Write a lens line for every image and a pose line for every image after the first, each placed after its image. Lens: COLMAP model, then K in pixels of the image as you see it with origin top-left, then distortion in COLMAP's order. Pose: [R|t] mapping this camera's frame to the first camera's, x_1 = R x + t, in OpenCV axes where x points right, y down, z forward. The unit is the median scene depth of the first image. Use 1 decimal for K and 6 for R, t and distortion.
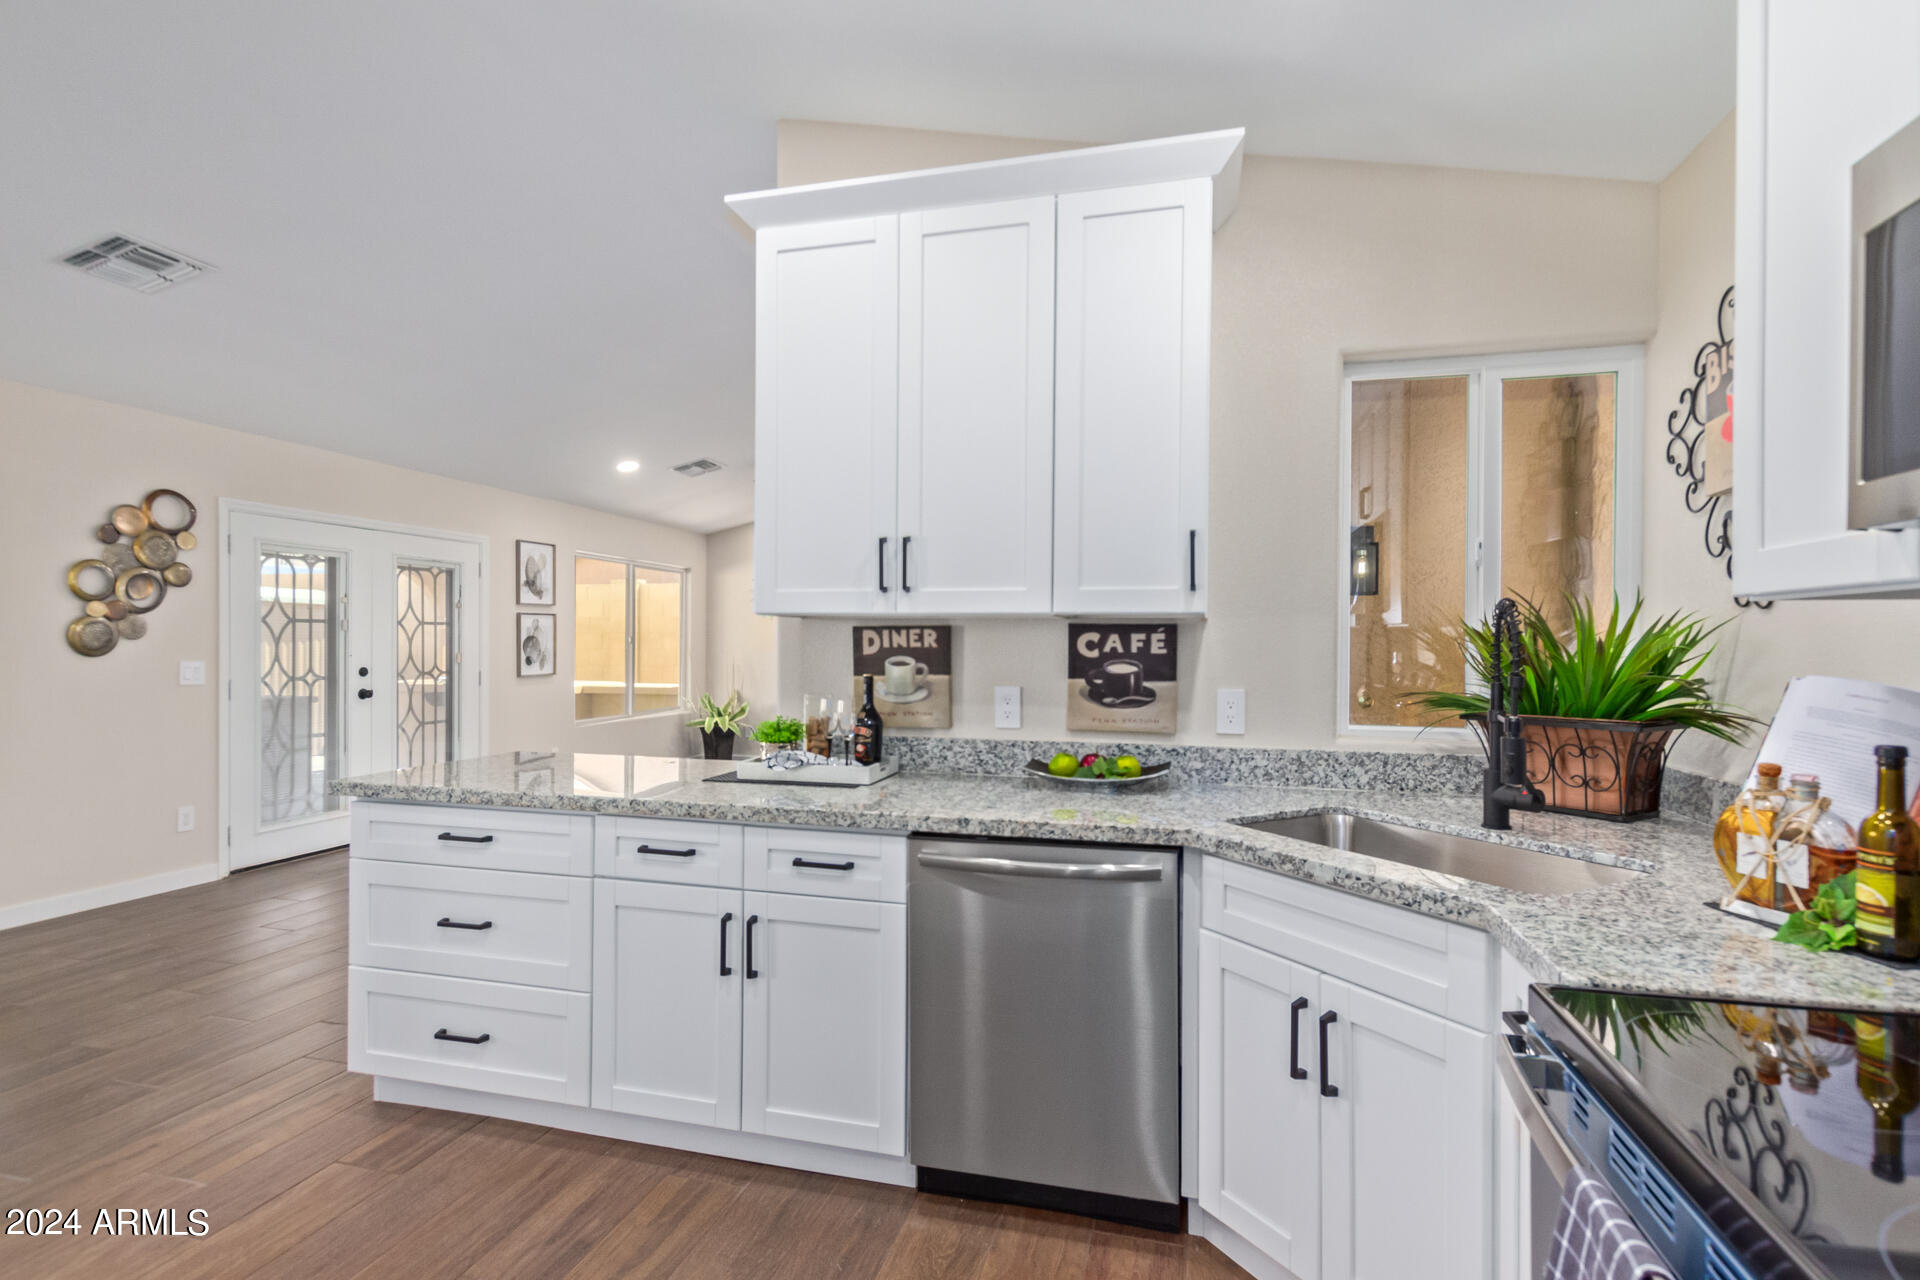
lens RADIAL K [[928.7, 0, 977.8], [0, 928.7, 646.6], [0, 0, 1]] dist [0.005661, -0.001339]
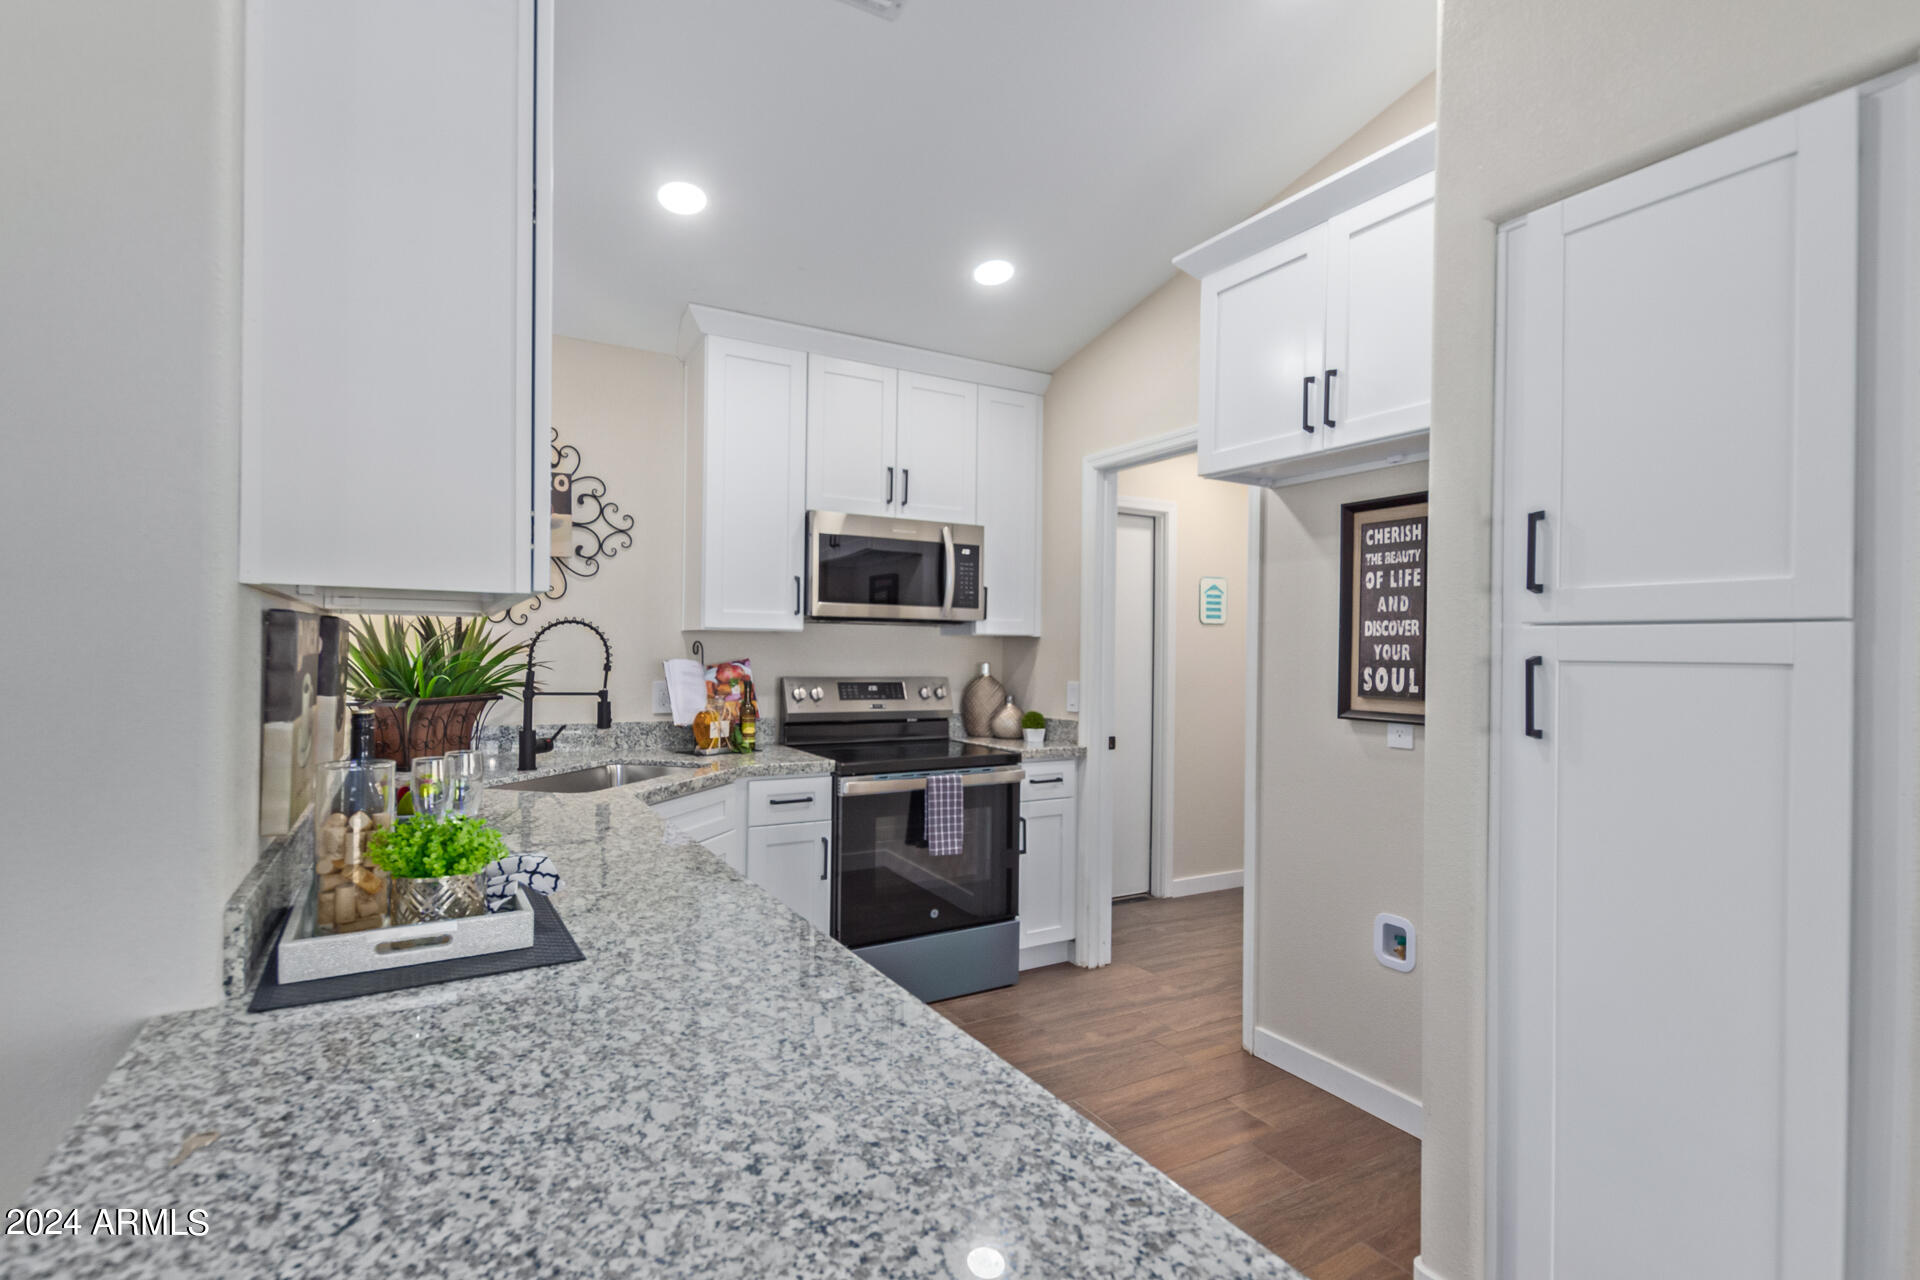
lens RADIAL K [[928.7, 0, 974.4], [0, 928.7, 648.4], [0, 0, 1]] dist [0.005661, -0.001339]
pose [[-0.709212, -0.013603, 0.704864, -0.703859], [-0.011660, 0.999903, 0.007566, -0.012401], [-0.704899, -0.002853, -0.709302, 1.110989]]
